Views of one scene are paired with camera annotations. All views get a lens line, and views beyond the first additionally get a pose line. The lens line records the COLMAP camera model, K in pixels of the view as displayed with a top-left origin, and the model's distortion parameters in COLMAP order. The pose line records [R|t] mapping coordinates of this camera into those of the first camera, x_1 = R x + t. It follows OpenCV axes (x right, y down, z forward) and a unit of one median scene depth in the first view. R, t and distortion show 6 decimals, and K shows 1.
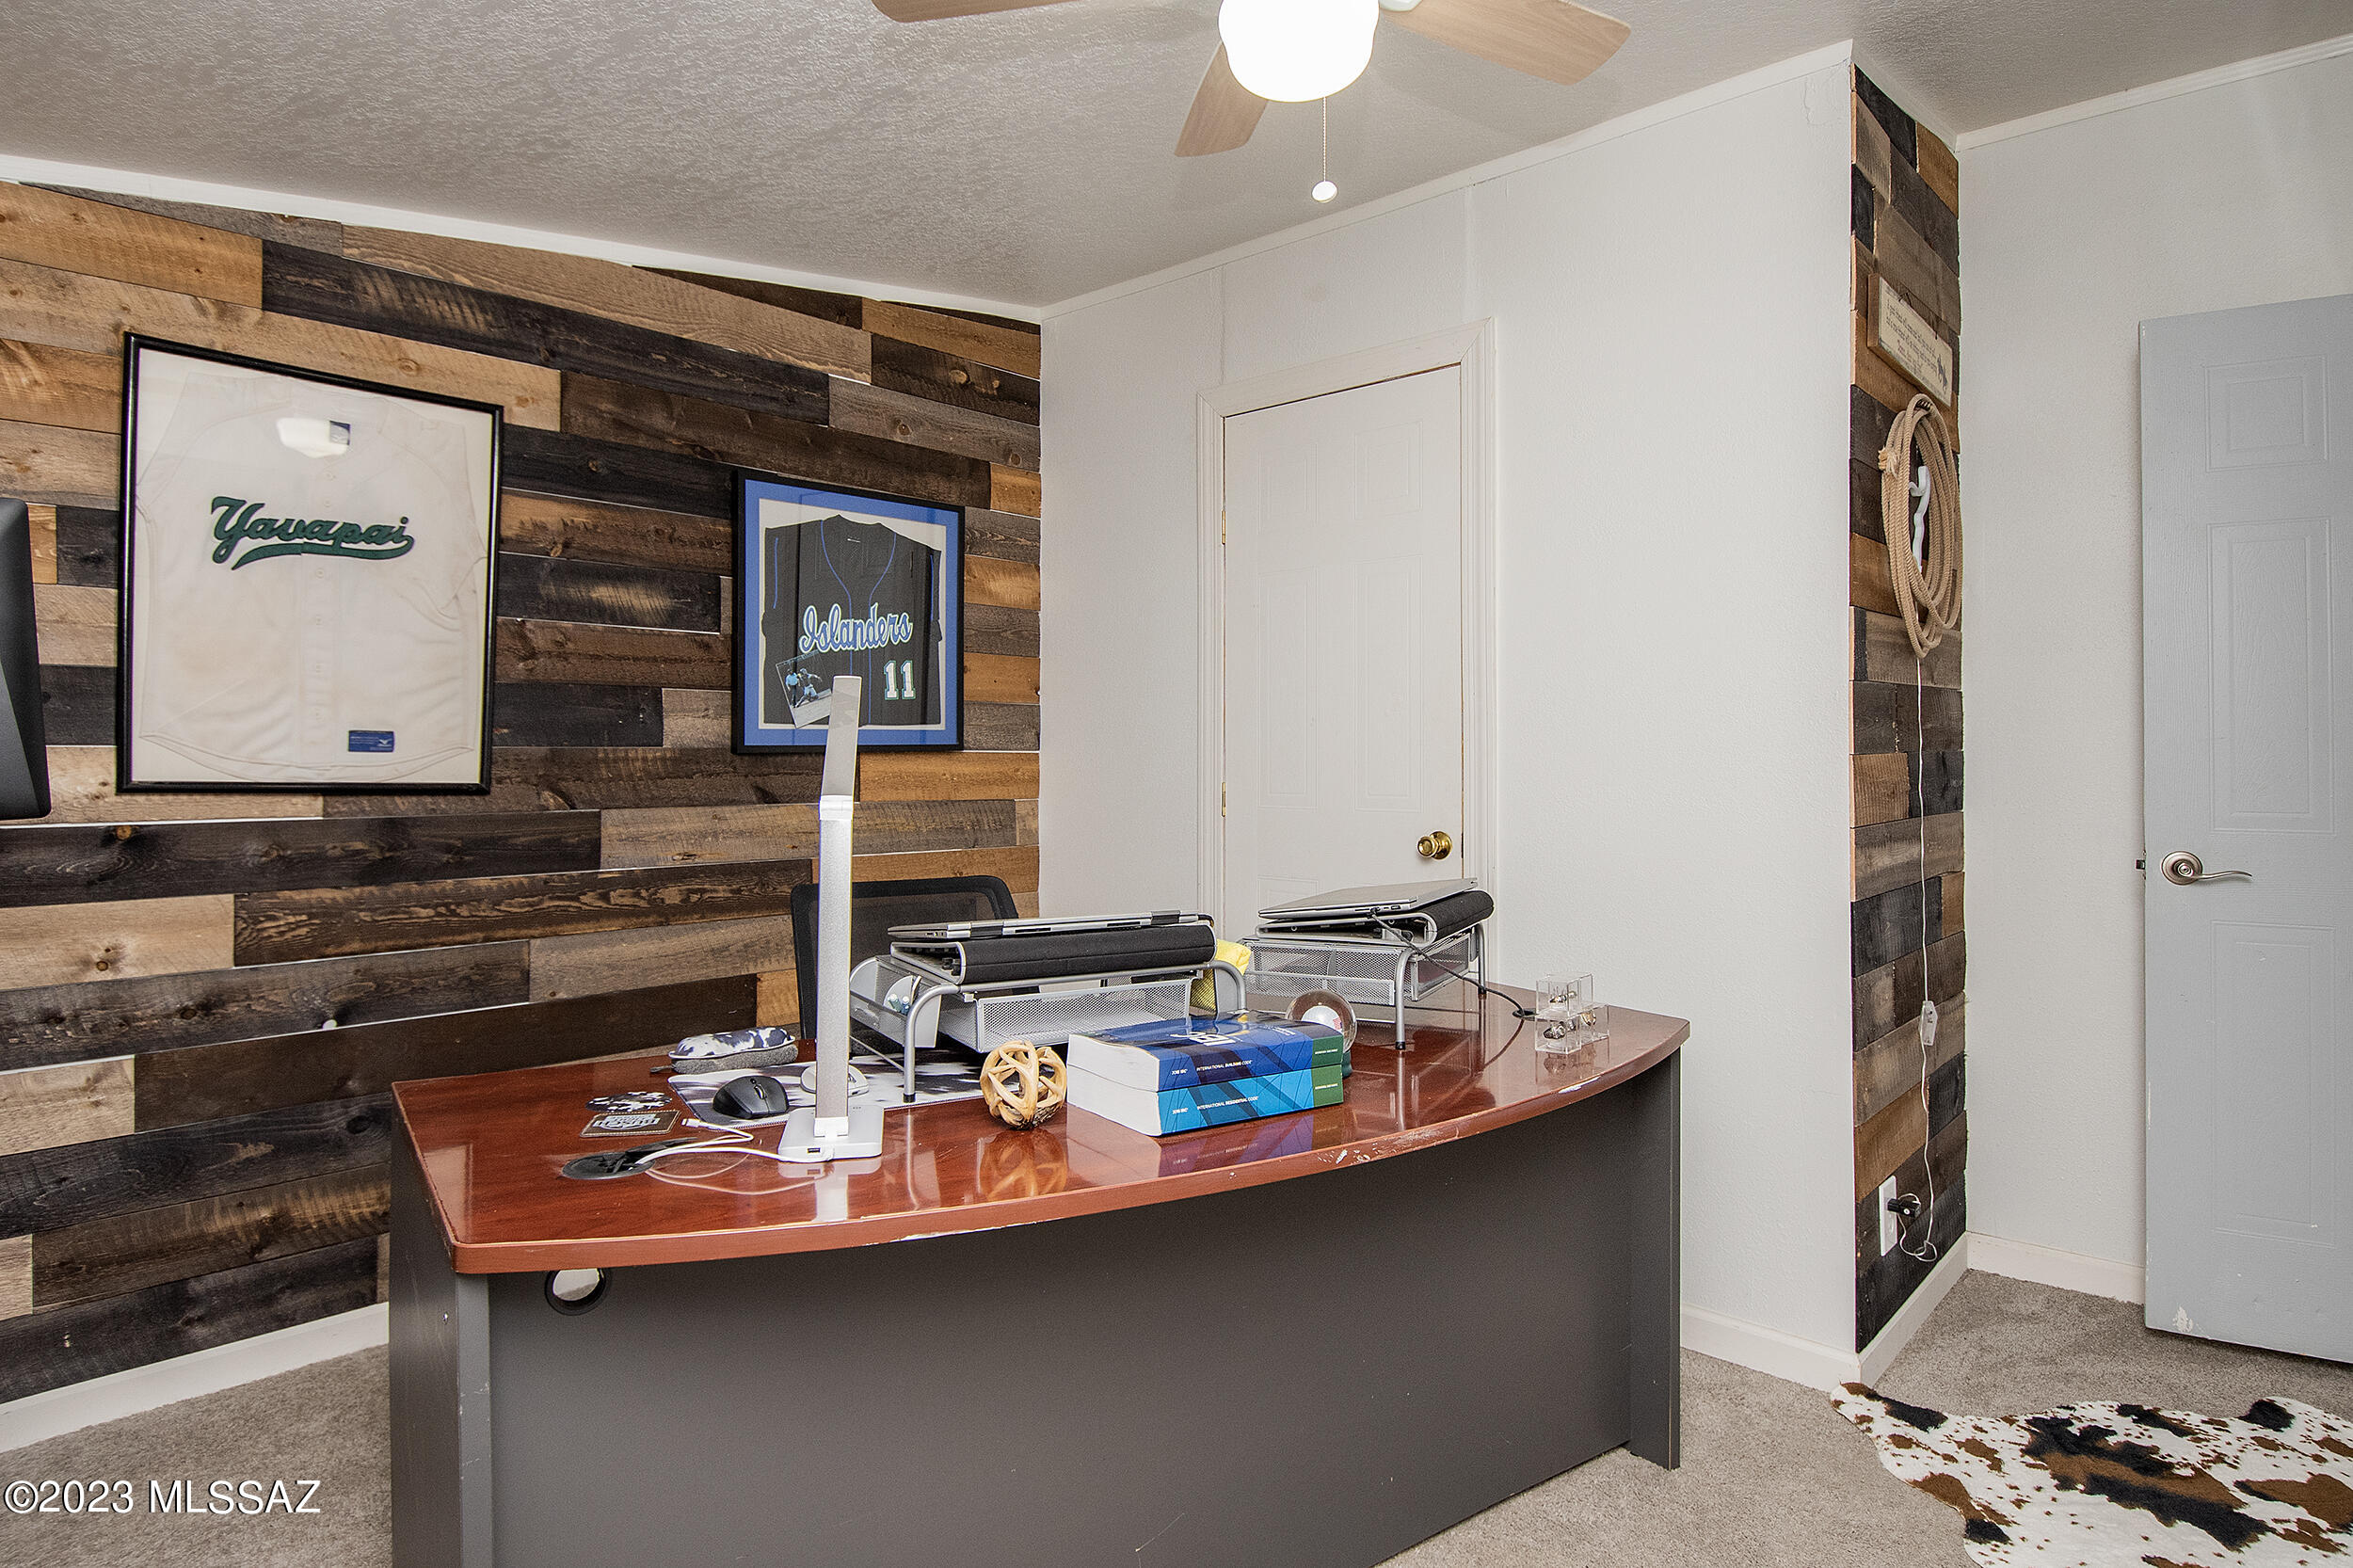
lens RADIAL K [[1271.4, 0, 1176.5], [0, 1271.4, 784.0], [0, 0, 1]] dist [-0.000041, -0.001421]
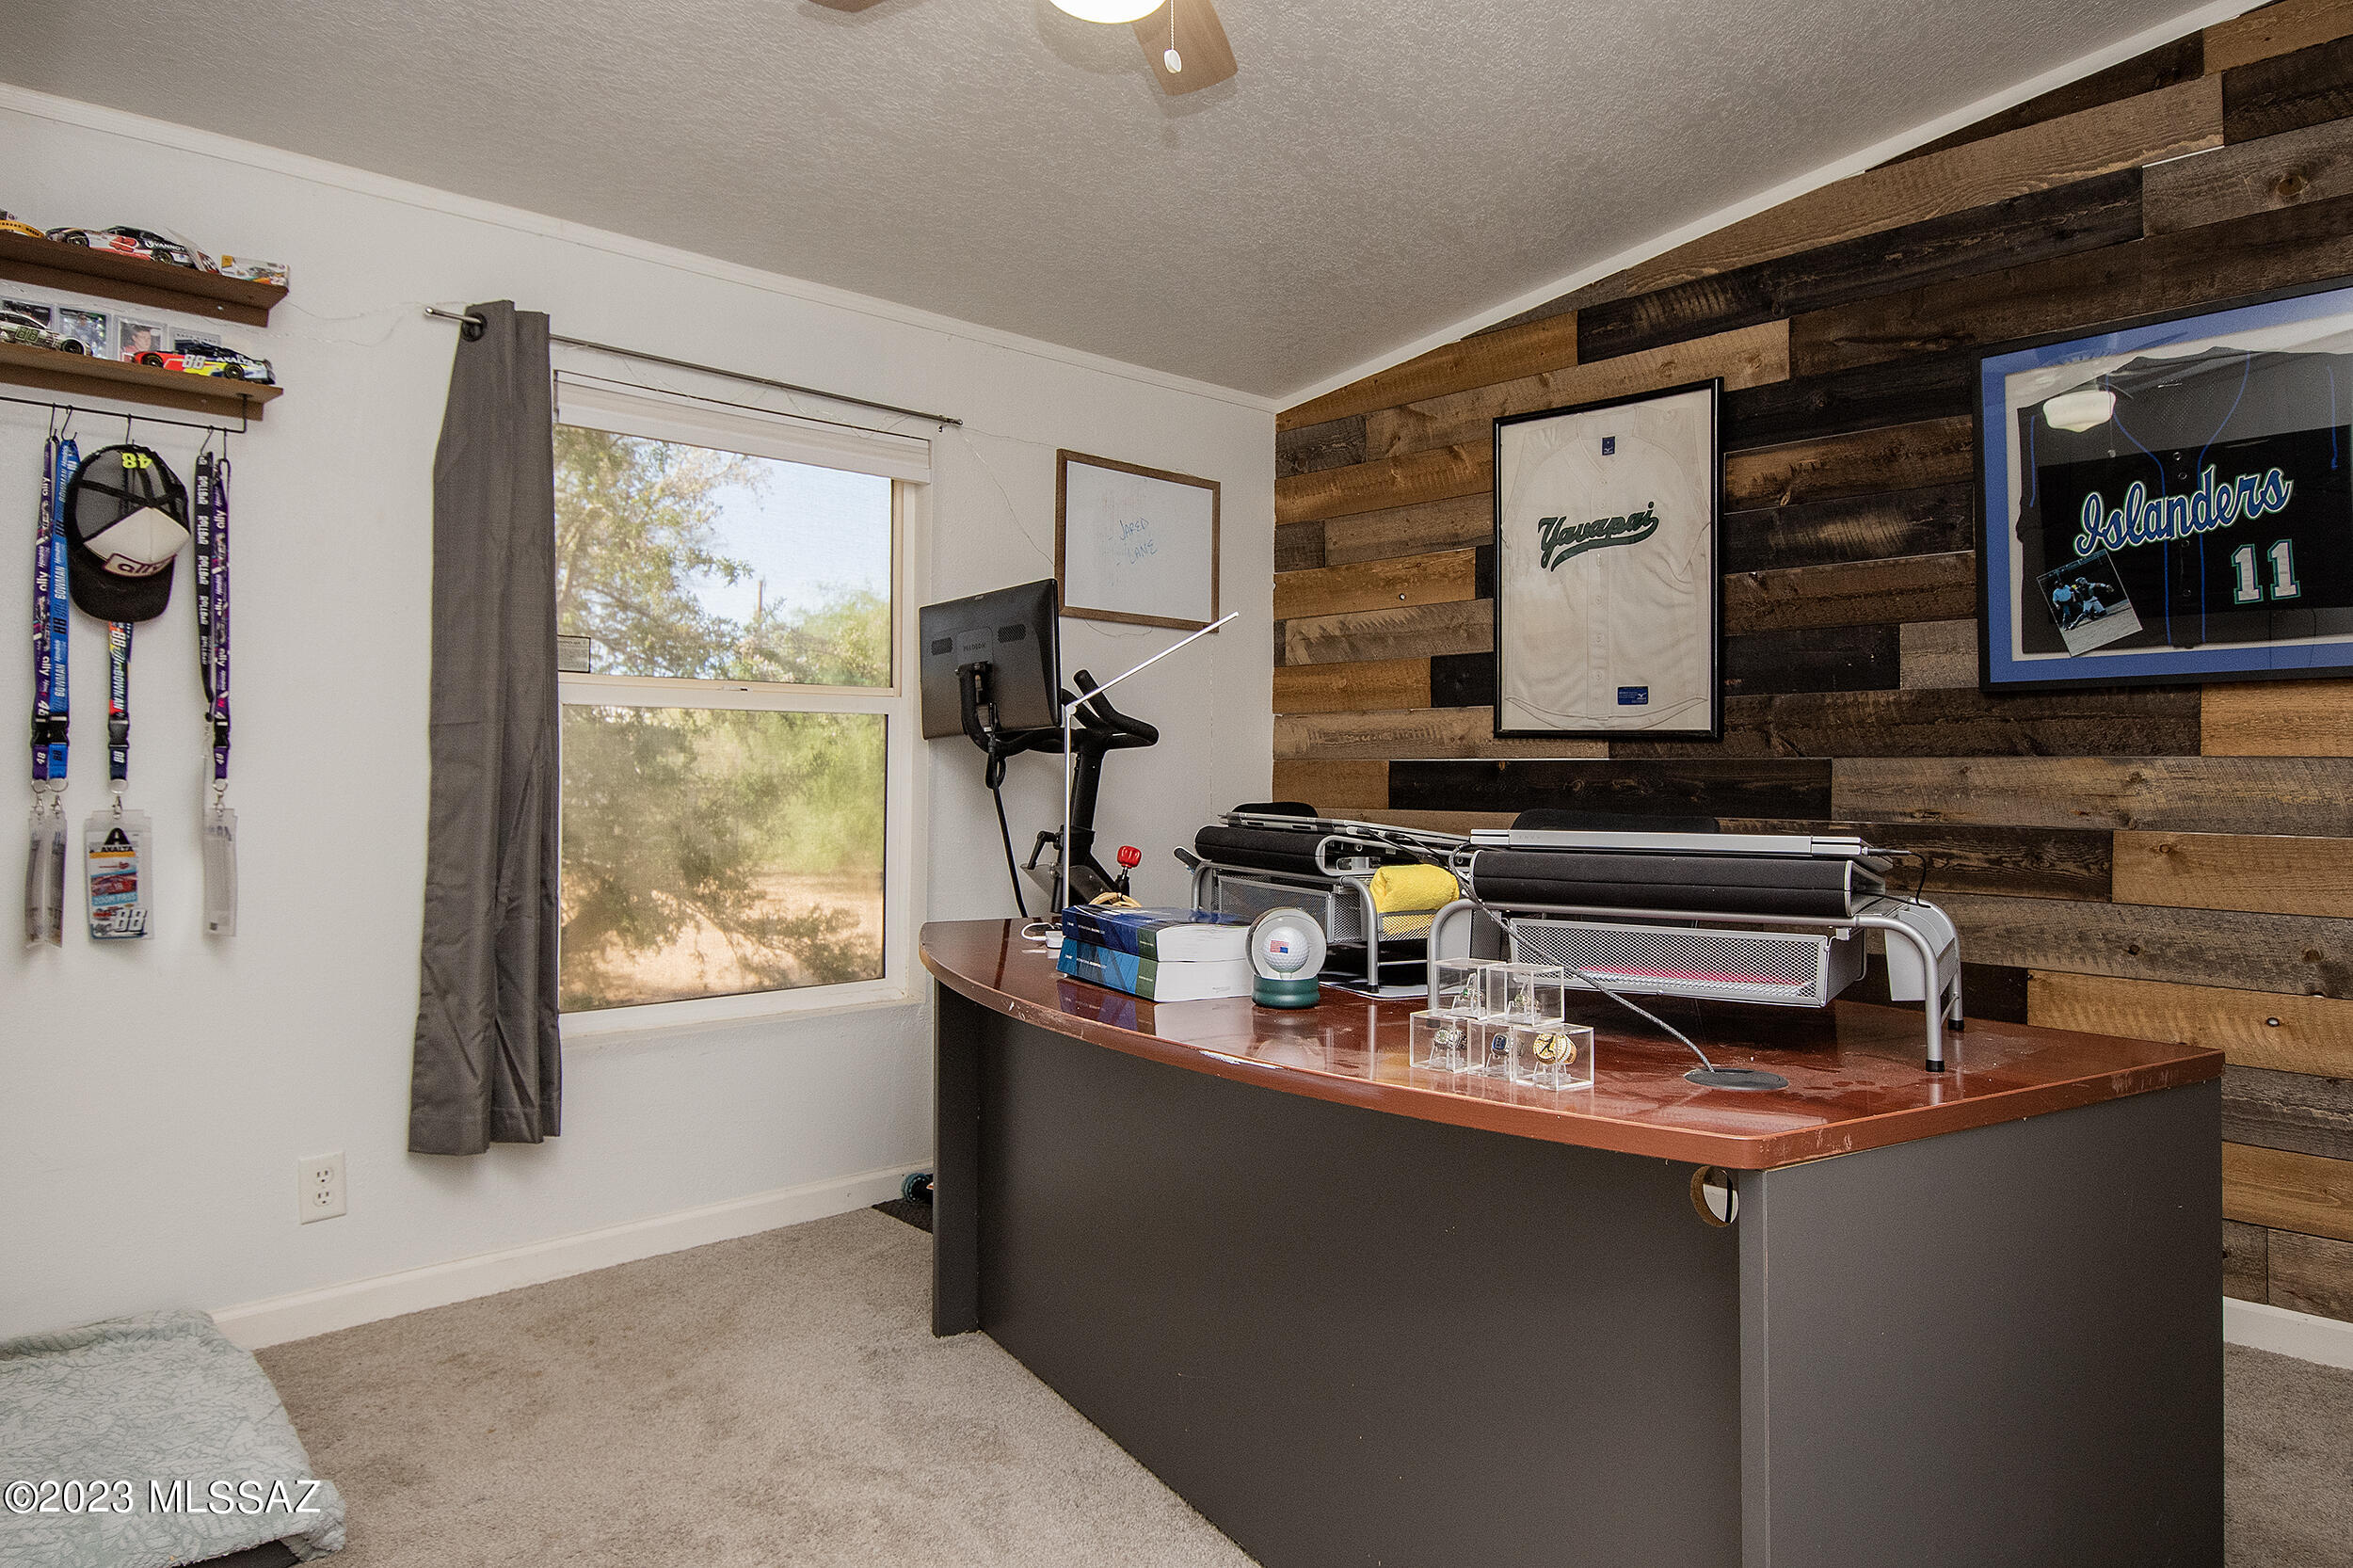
lens RADIAL K [[1515.0, 0, 1176.5], [0, 1515.0, 784.0], [0, 0, 1]] dist [0.017984, -0.003877]
pose [[-0.042239, 0.009879, -0.999059, 0.706328], [-0.020236, 0.999738, 0.010741, 0.037204], [0.998903, 0.020670, -0.042028, 0.552917]]
